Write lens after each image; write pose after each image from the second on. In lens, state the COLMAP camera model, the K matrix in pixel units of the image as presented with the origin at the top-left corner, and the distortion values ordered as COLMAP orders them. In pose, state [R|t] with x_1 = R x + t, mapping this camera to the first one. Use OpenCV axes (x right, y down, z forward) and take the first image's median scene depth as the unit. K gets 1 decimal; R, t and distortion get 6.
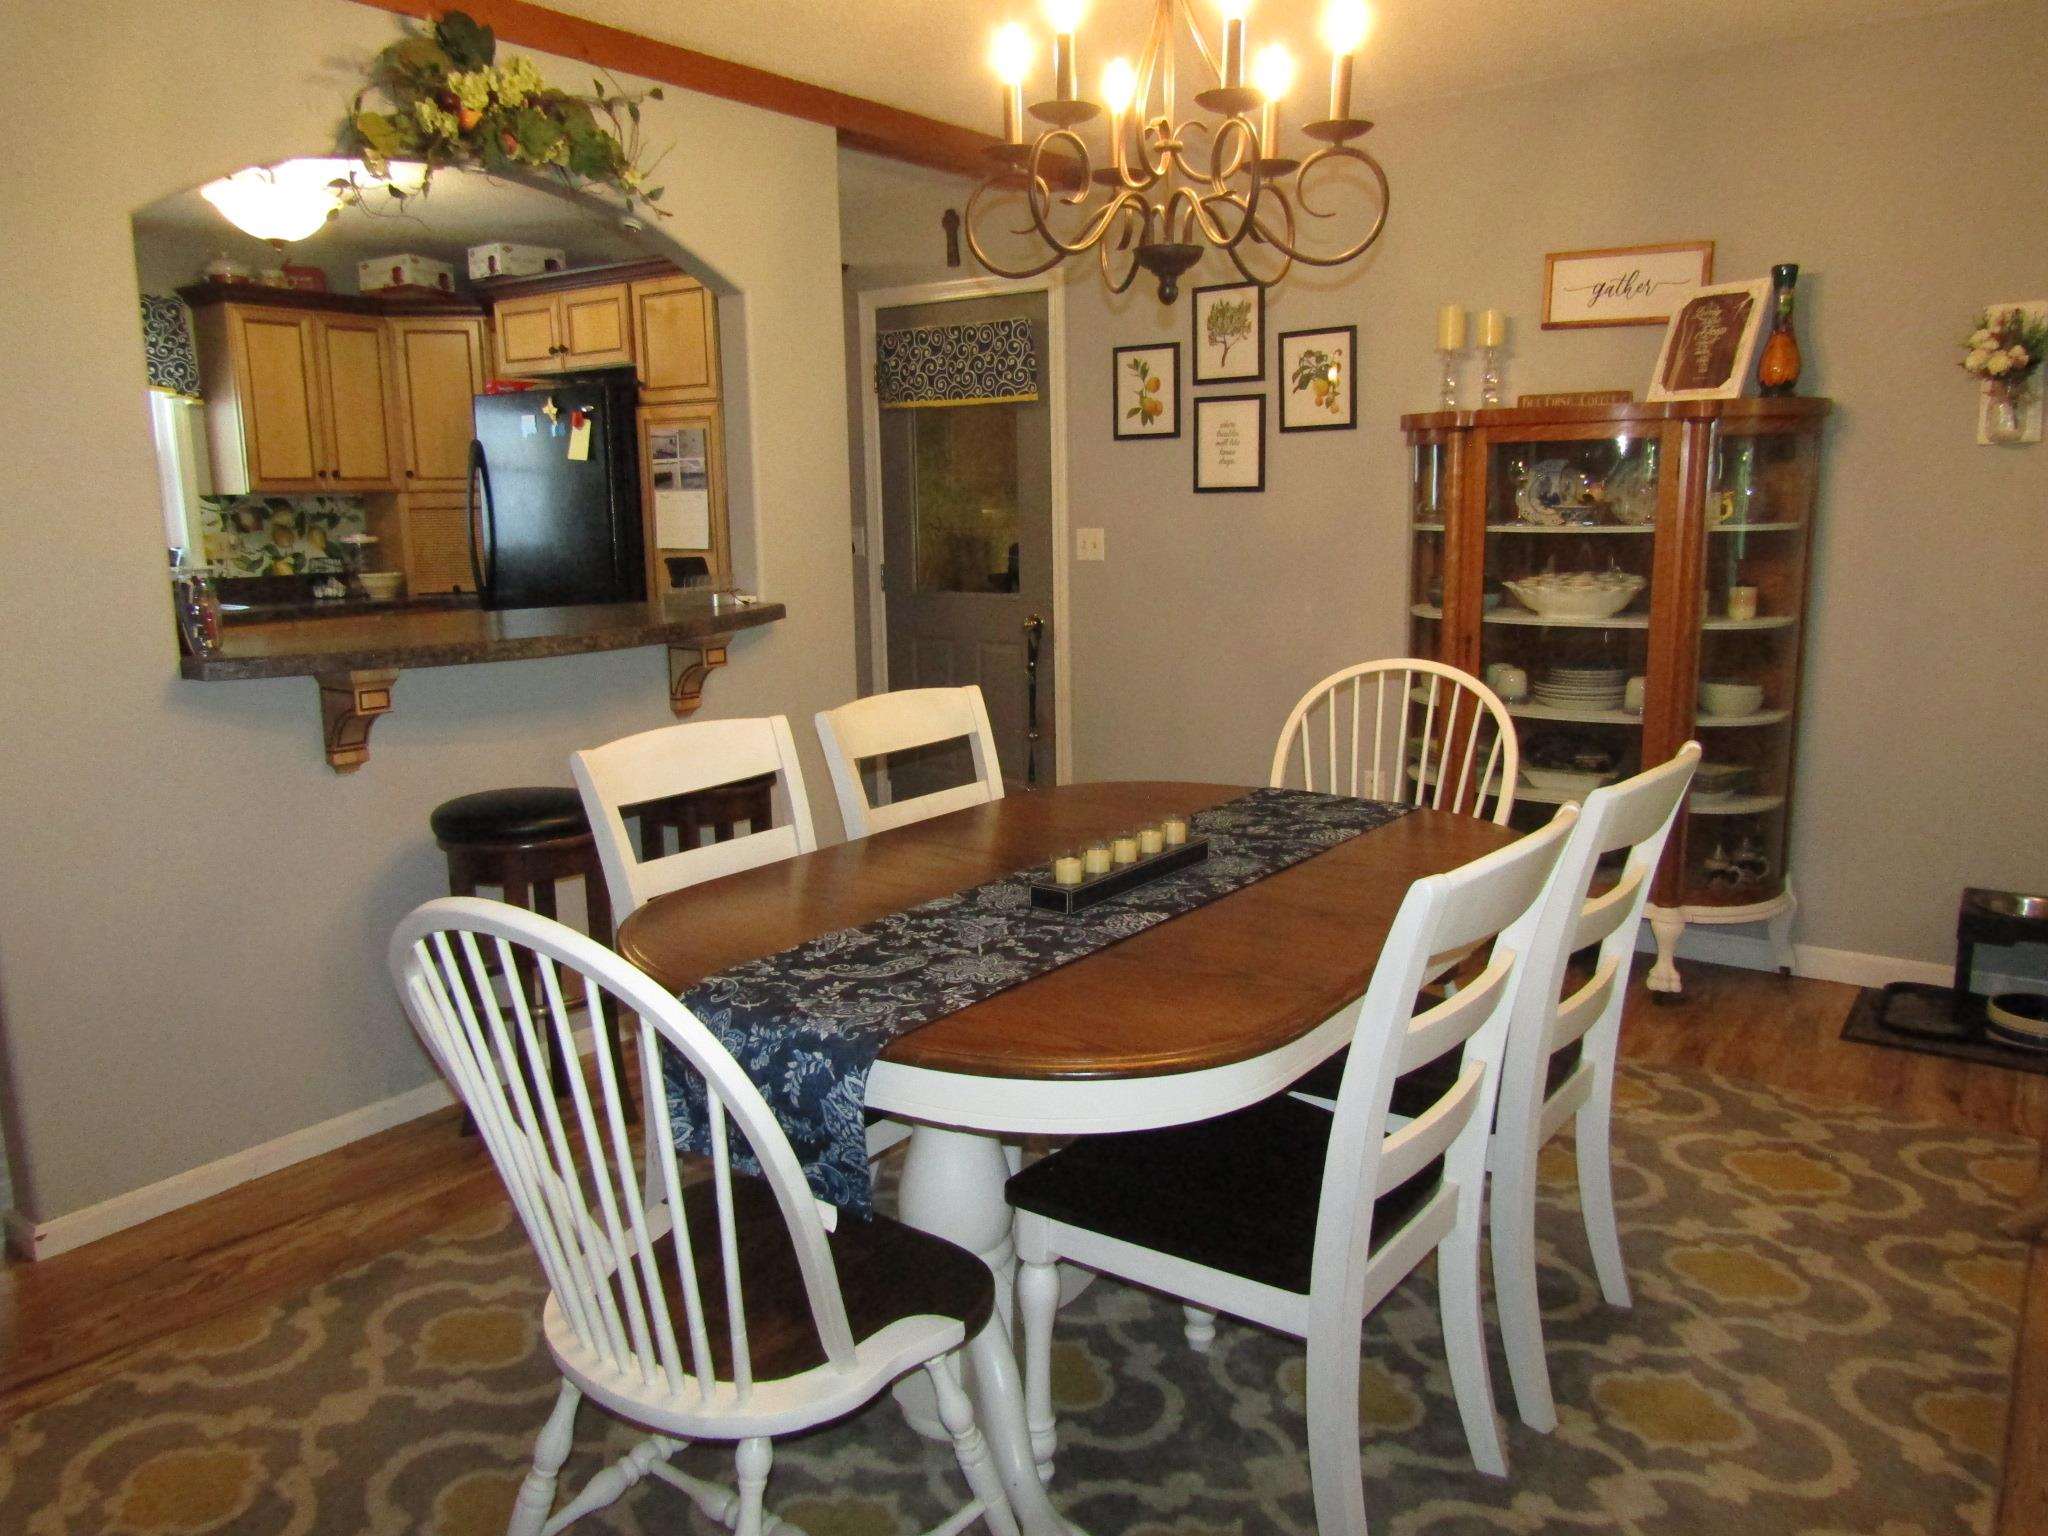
lens RADIAL K [[1455.7, 0, 1027.0], [0, 1455.7, 775.1], [0, 0, 1]] dist [-0.011756, 0.001472]
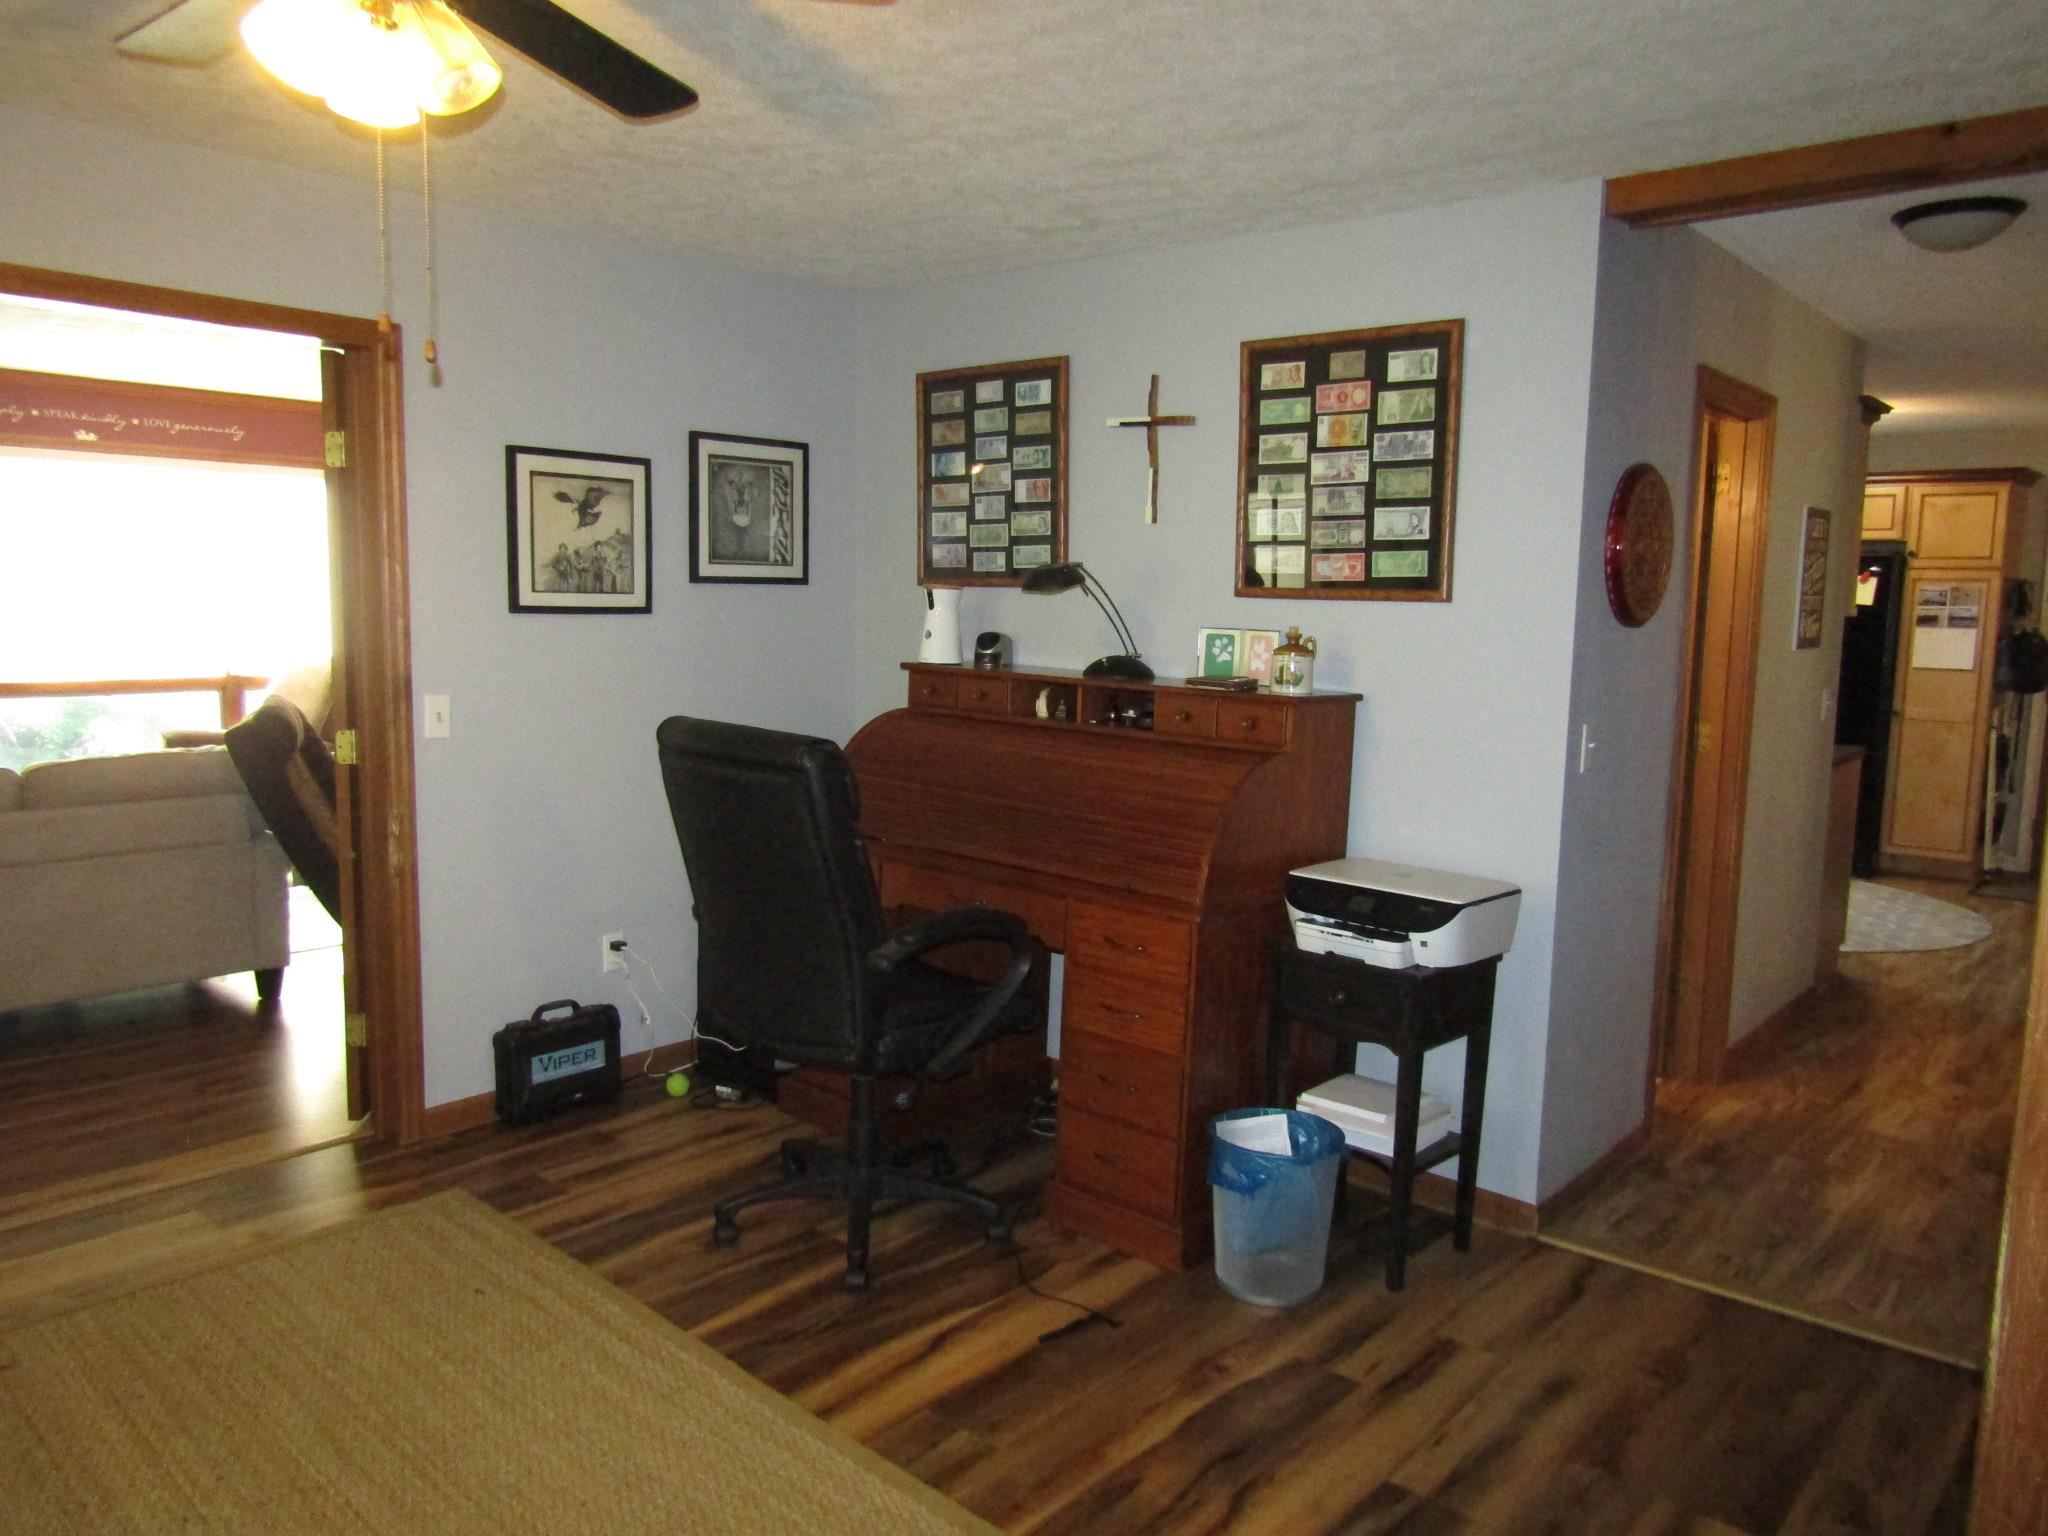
lens RADIAL K [[1455.7, 0, 1022.9], [0, 1455.7, 784.9], [0, 0, 1]] dist [-0.011756, 0.001472]
pose [[0.995837, 0.041113, -0.081356, -0.911381], [-0.046474, 0.996794, -0.065135, 0.083888], [0.078417, 0.068645, 0.994554, -0.431606]]
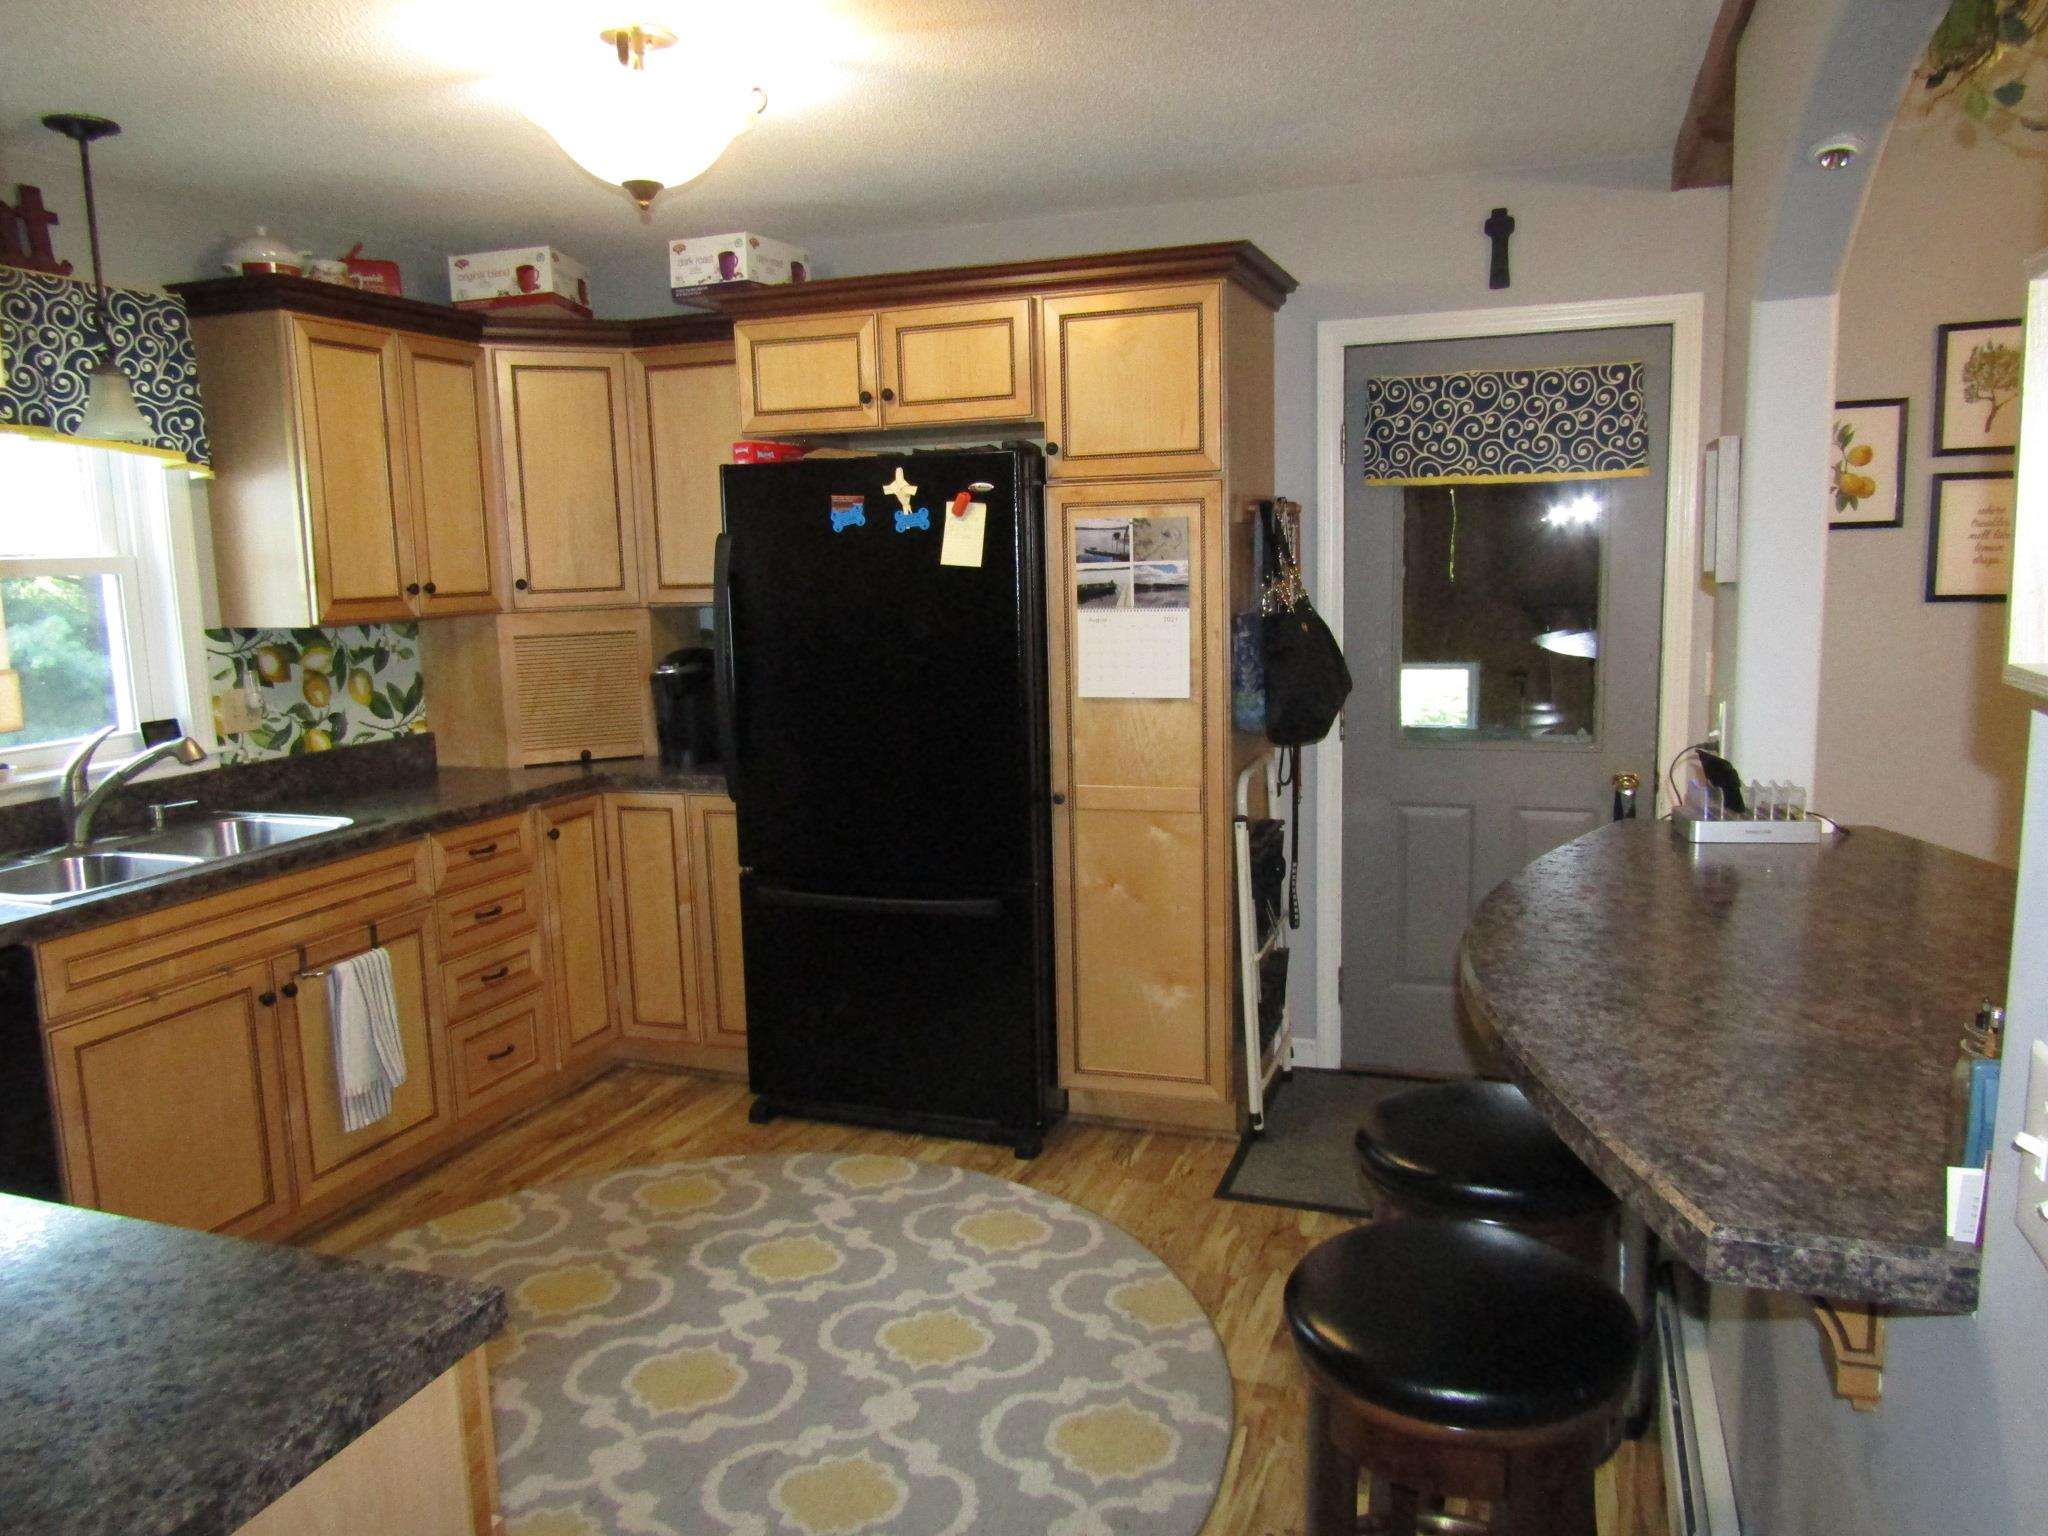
lens RADIAL K [[1455.7, 0, 1027.3], [0, 1455.7, 771.5], [0, 0, 1]] dist [-0.011756, 0.001472]
pose [[0.960122, -0.055606, 0.273996, -0.416689], [0.068175, 0.997003, -0.036560, -0.091005], [-0.271142, 0.053782, 0.961036, 0.342777]]
